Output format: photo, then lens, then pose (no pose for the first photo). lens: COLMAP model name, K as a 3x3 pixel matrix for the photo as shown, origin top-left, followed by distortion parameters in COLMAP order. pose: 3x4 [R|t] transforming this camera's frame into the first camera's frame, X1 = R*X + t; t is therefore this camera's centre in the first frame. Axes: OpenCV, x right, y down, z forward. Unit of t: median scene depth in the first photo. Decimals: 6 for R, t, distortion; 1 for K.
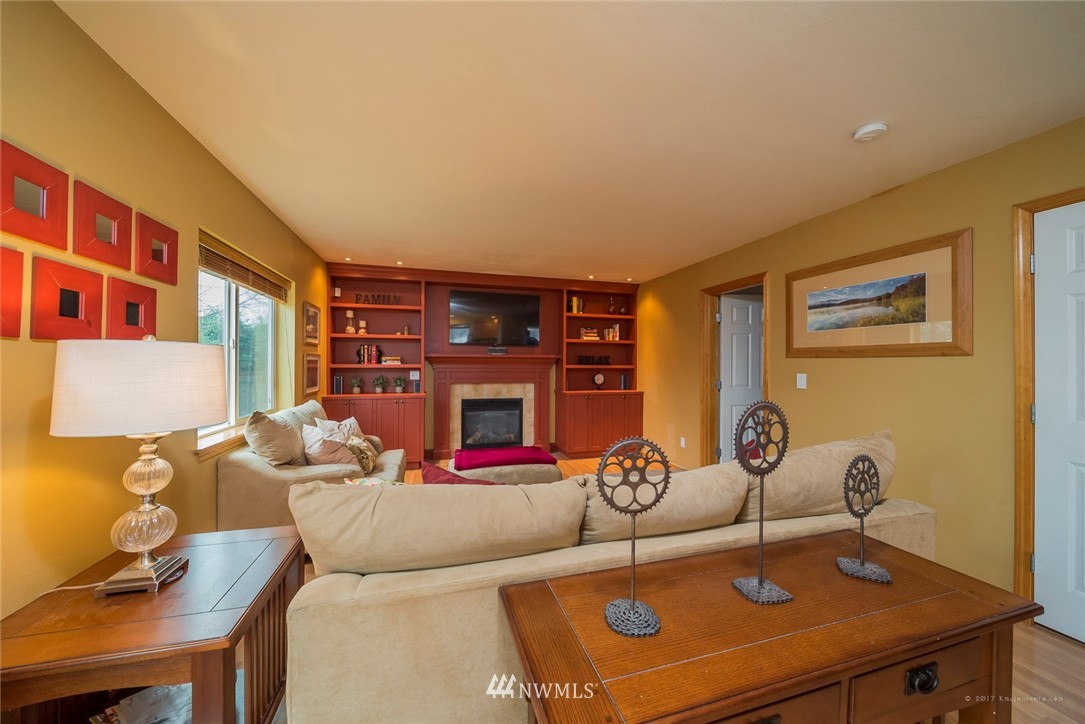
lens RADIAL K [[383.7, 0, 538.8], [0, 383.7, 362.9], [0, 0, 1]] dist [-0.002266, -0.001090]
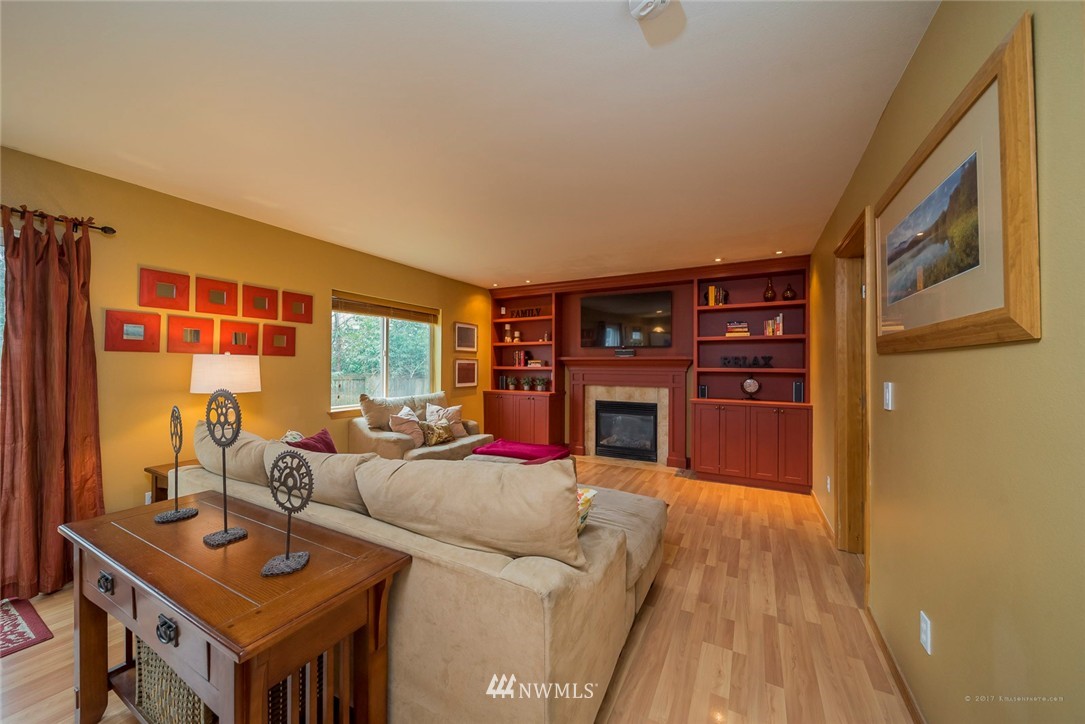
lens RADIAL K [[383.7, 0, 542.0], [0, 383.7, 361.6], [0, 0, 1]] dist [-0.002266, -0.001090]
pose [[0.717202, -0.008789, -0.696810, 0.465715], [-0.000790, 0.999910, -0.013424, 0.004141], [0.696865, 0.010178, 0.717130, 0.168128]]
